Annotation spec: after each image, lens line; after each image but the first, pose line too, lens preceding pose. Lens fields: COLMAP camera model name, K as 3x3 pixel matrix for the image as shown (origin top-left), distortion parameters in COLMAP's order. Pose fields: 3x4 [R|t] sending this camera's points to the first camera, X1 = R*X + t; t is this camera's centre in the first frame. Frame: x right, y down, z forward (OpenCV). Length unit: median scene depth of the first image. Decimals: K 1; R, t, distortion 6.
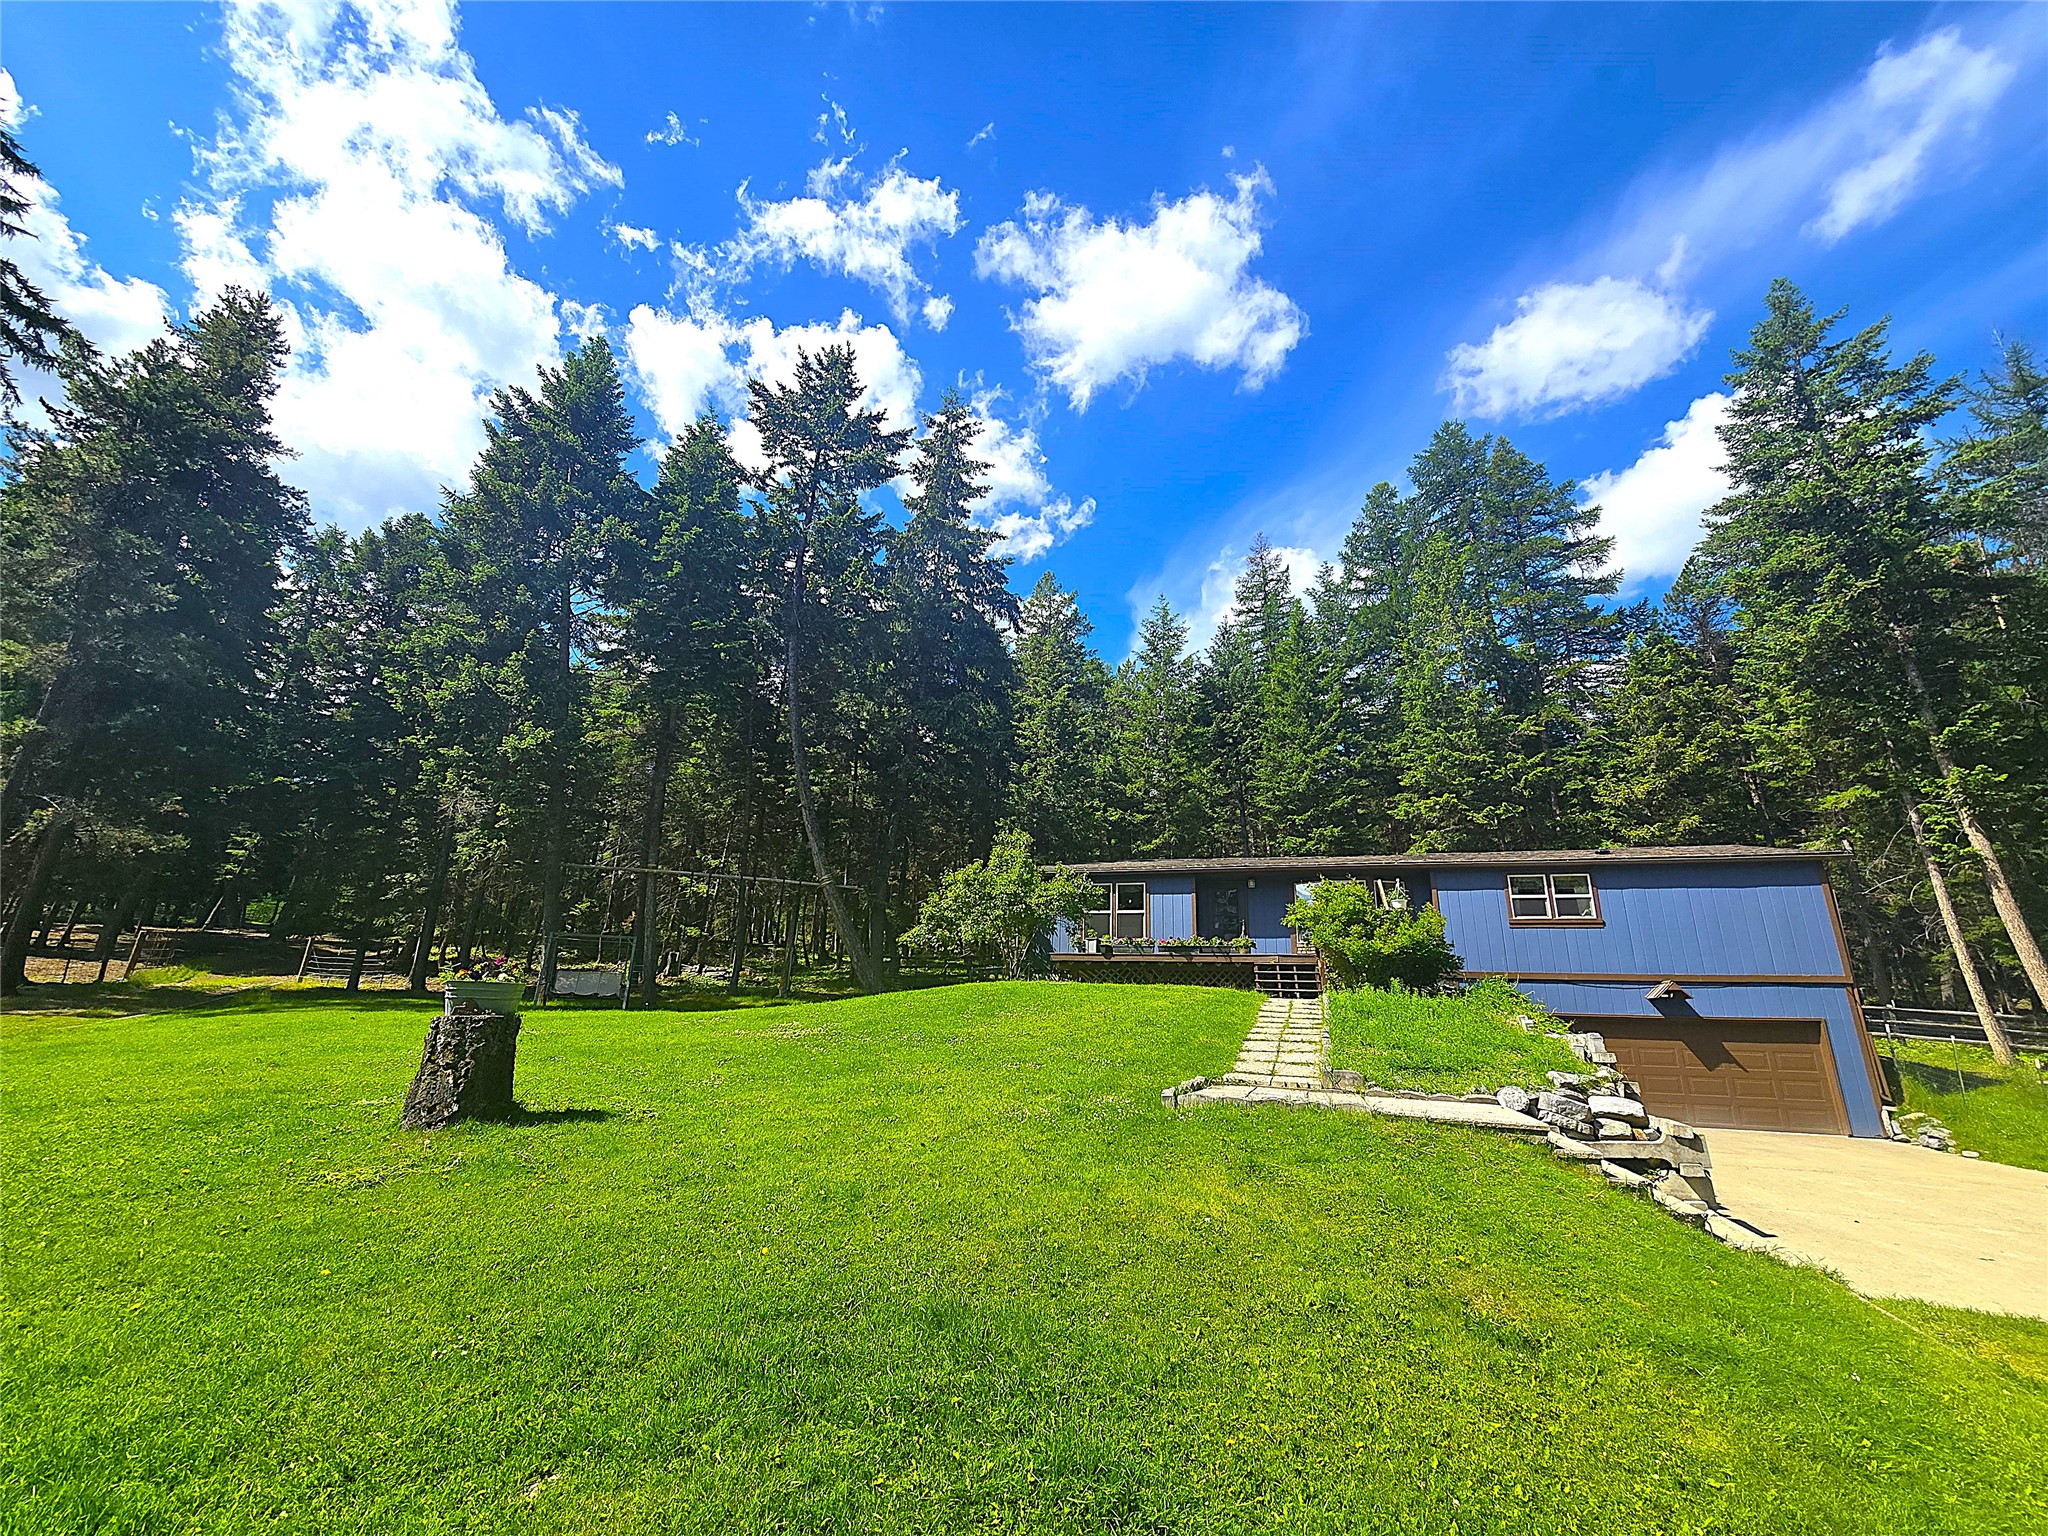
lens RADIAL K [[841.0, 0, 1015.2], [0, 841.0, 770.0], [0, 0, 1]] dist [-0.005030, 0.001344]
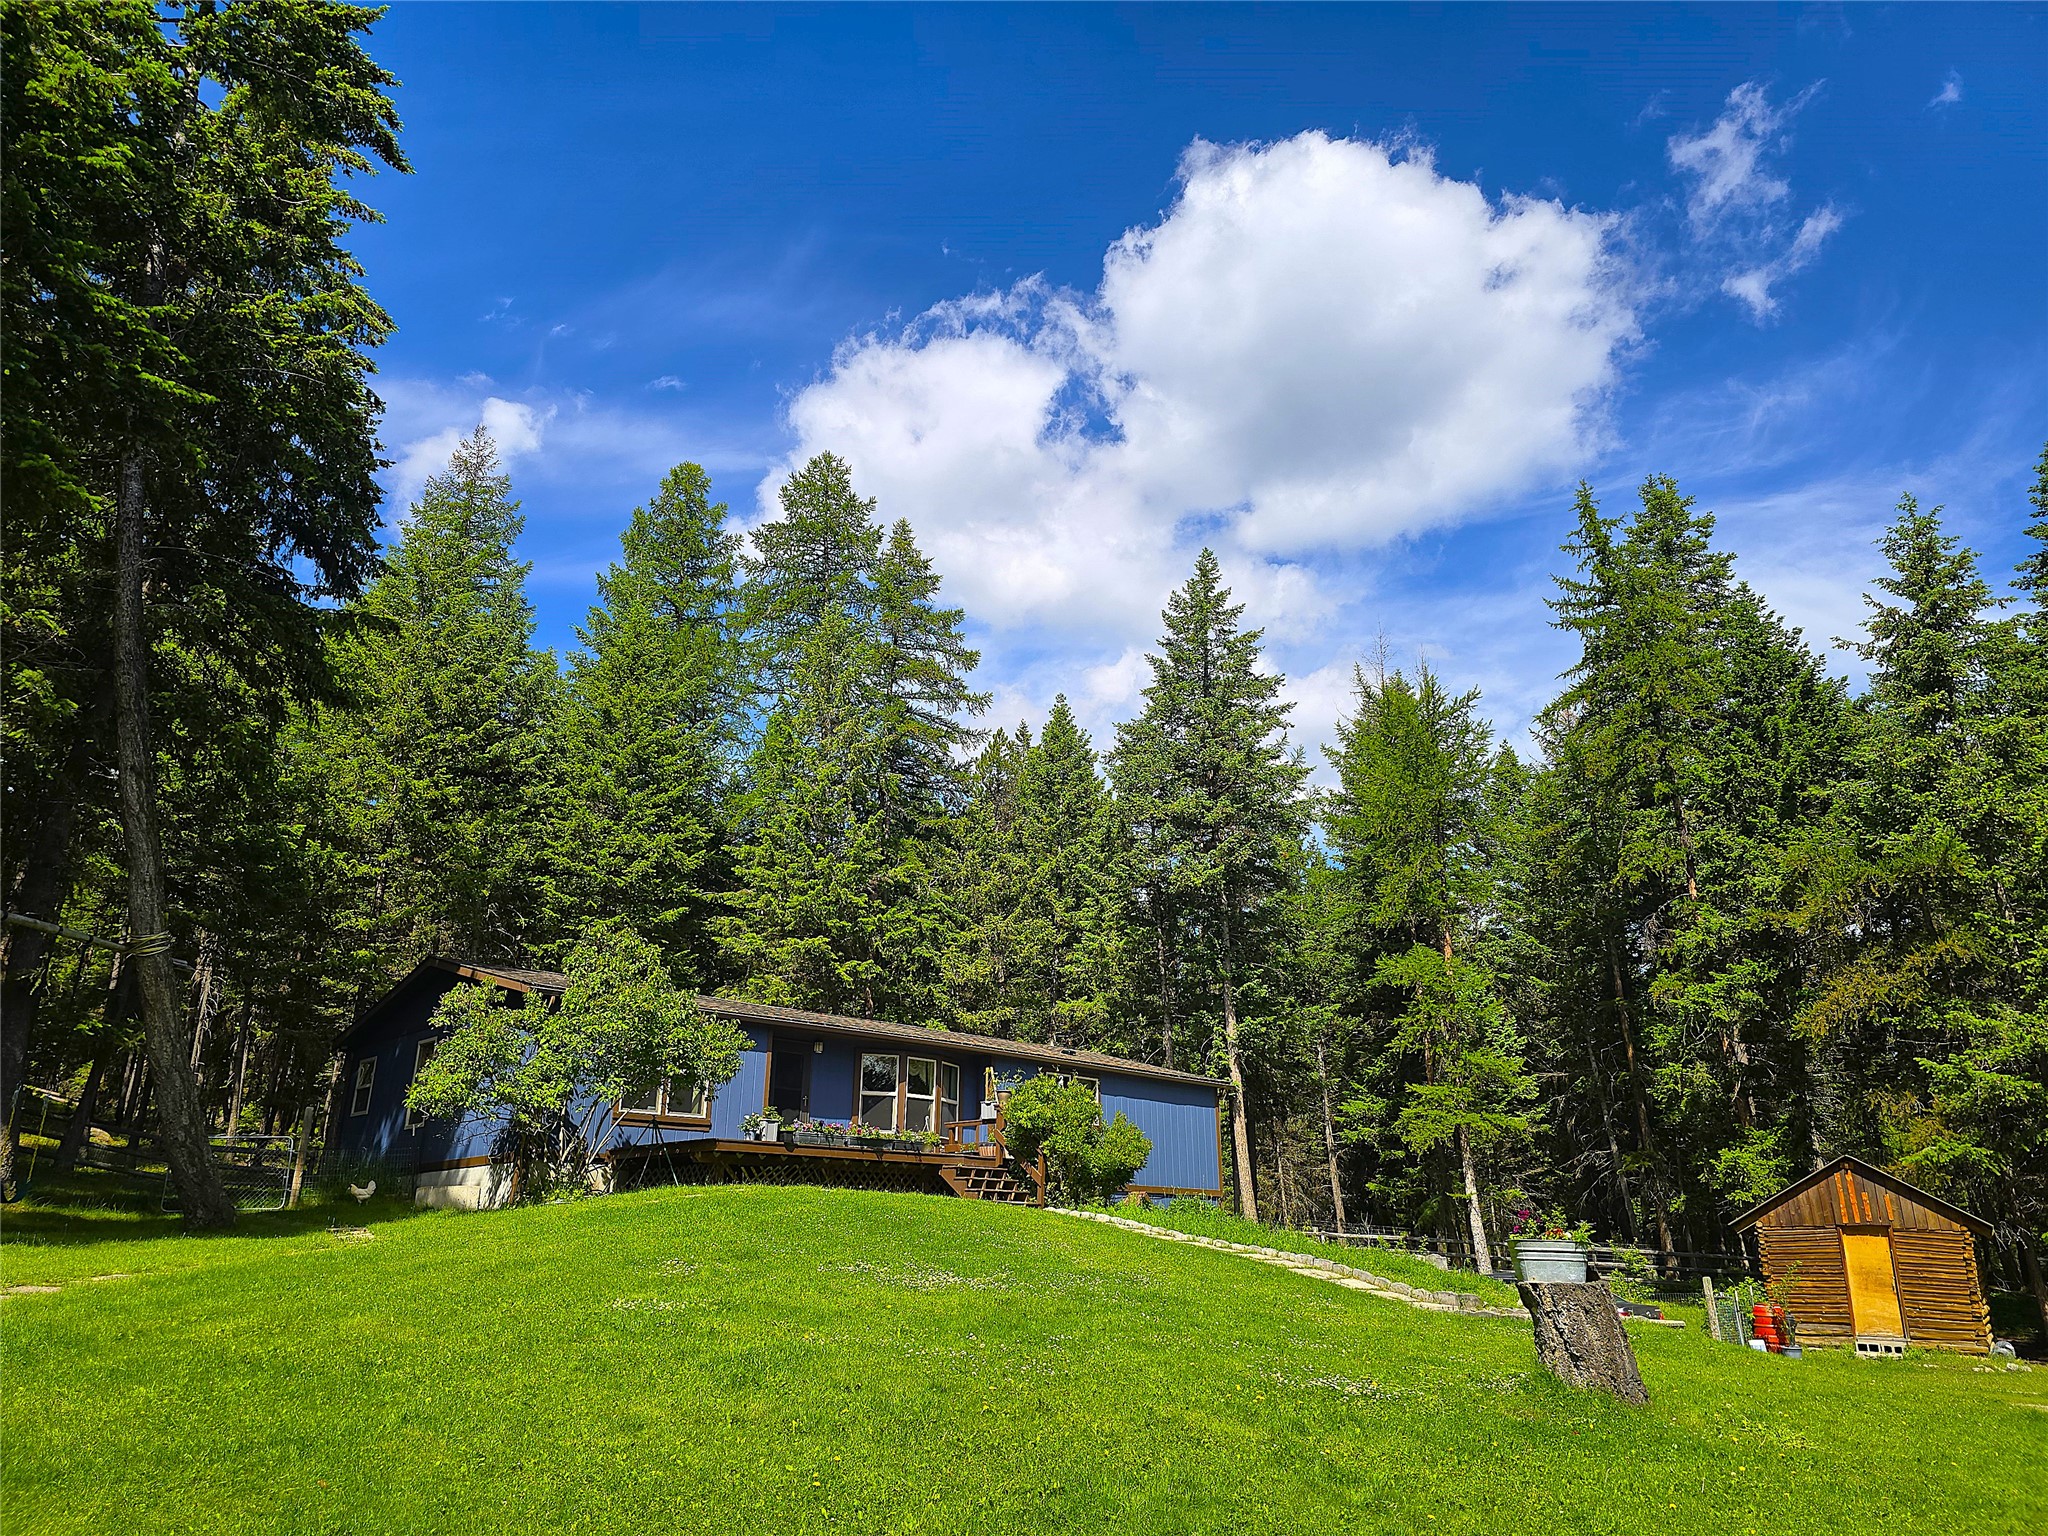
lens RADIAL K [[1376.1, 0, 1010.7], [0, 1376.1, 743.3], [0, 0, 1]] dist [0.065311, -0.062071]
pose [[0.476872, 0.276241, 0.834437, -0.643378], [-0.250162, 0.952725, -0.172435, 0.039841], [-0.842622, -0.126515, 0.523432, 0.211892]]
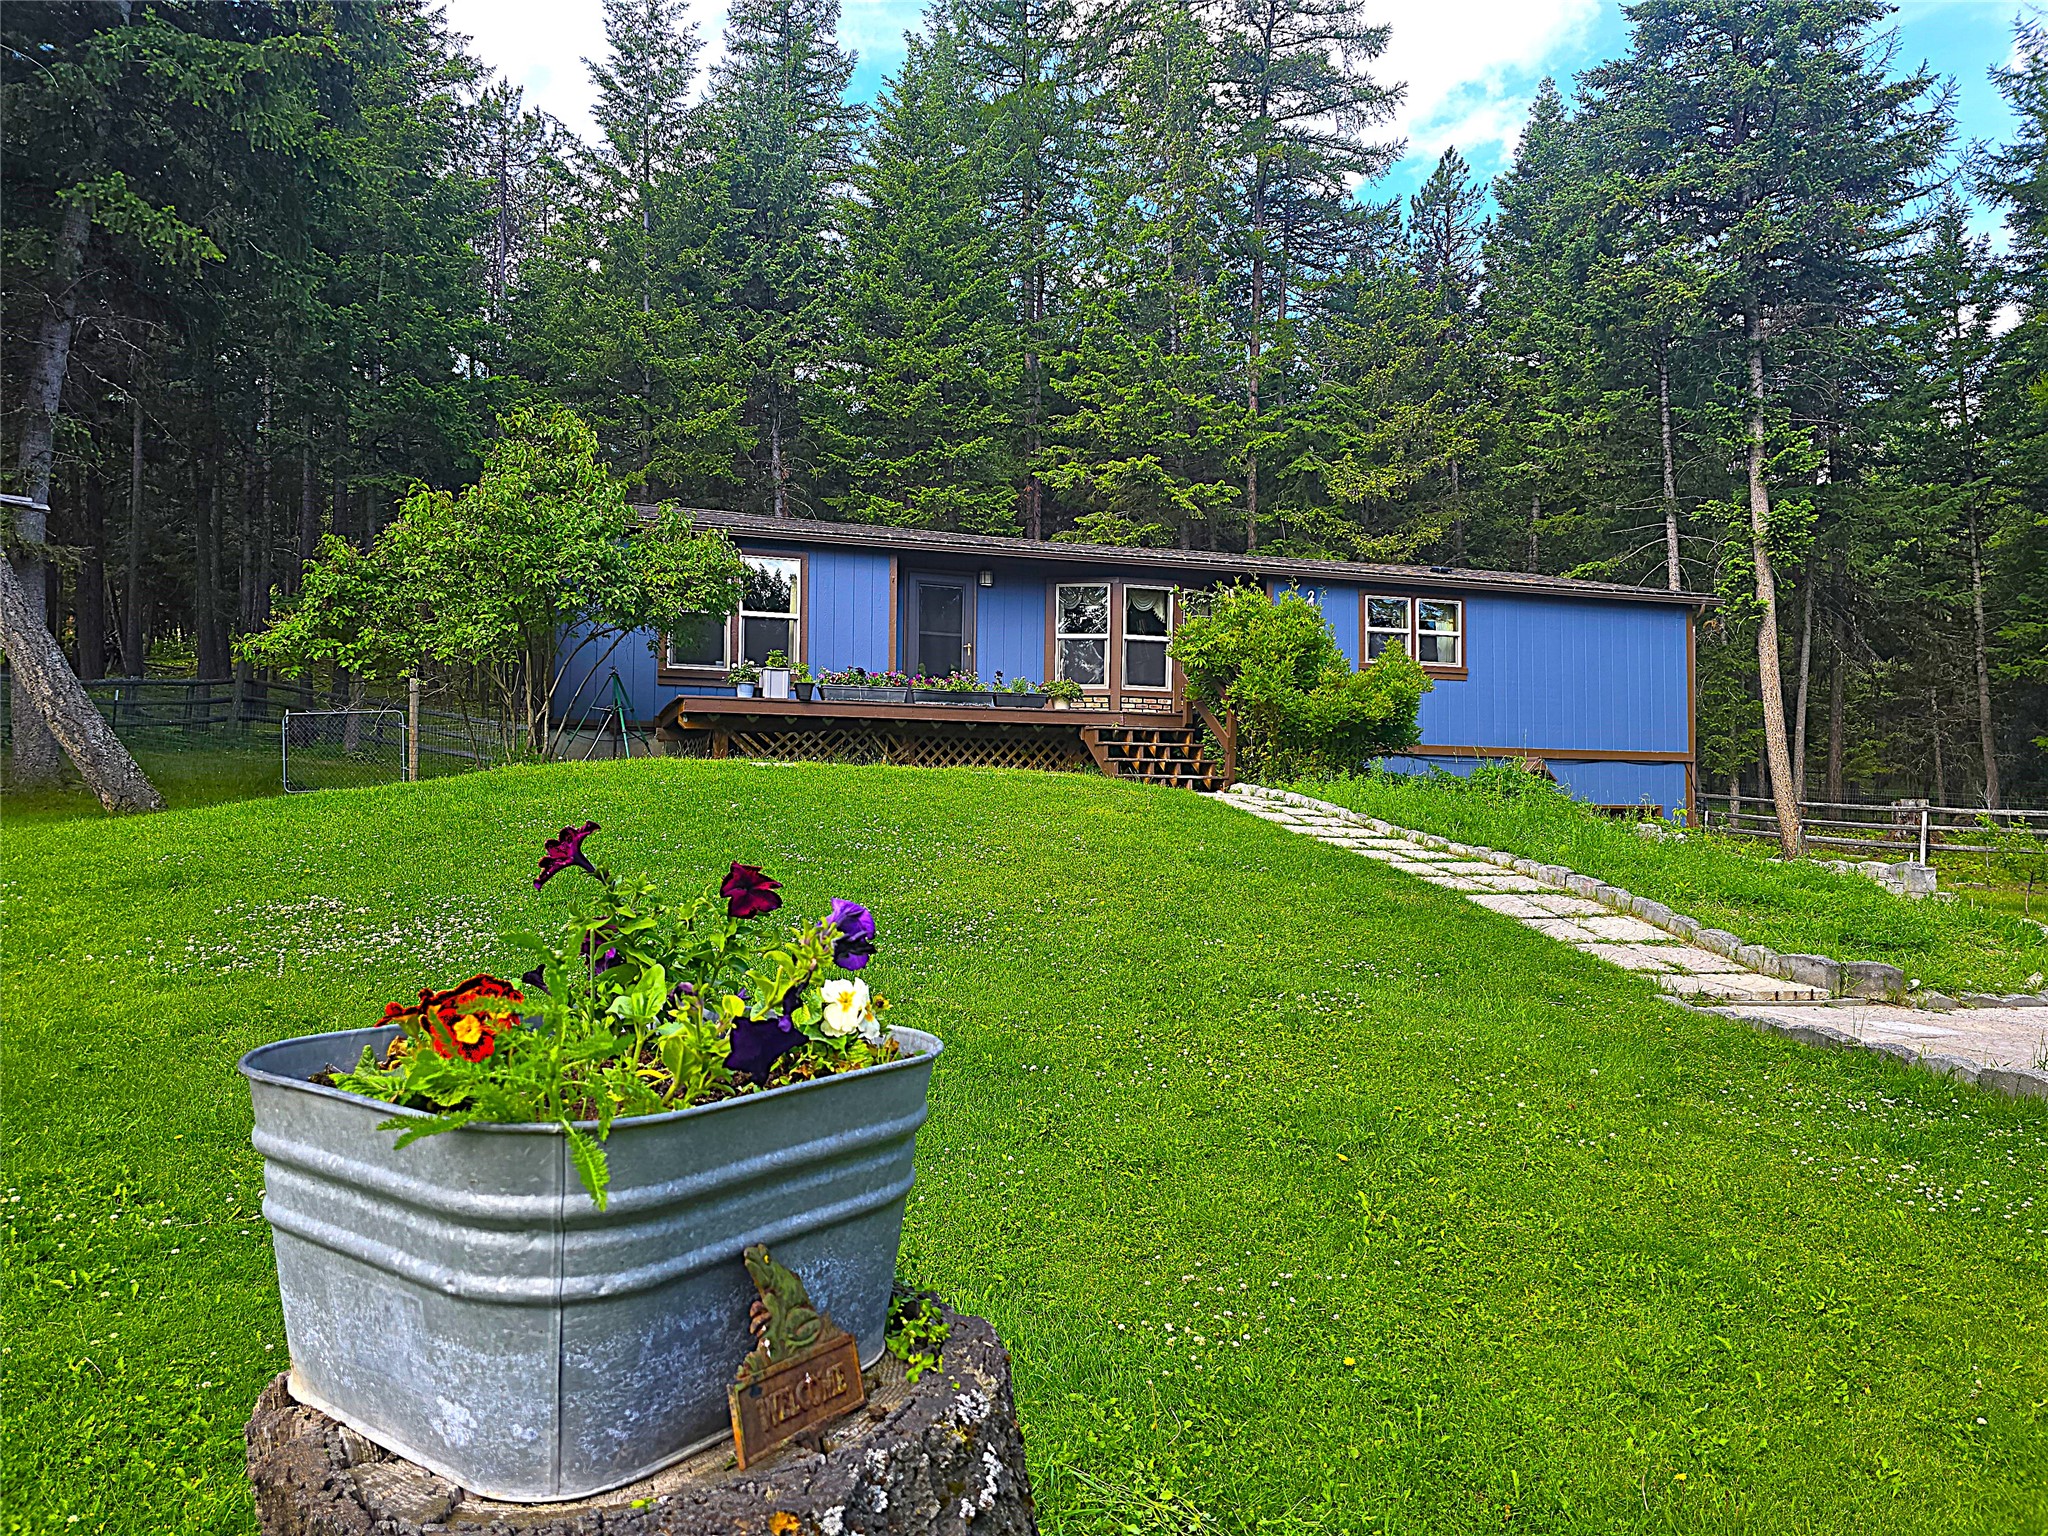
lens RADIAL K [[1376.1, 0, 1013.8], [0, 1376.1, 760.0], [0, 0, 1]] dist [0.065311, -0.062071]
pose [[0.811155, -0.001269, 0.584830, -0.192782], [-0.154927, 0.963805, 0.216974, 0.046055], [-0.563937, -0.266606, 0.781599, 0.230317]]
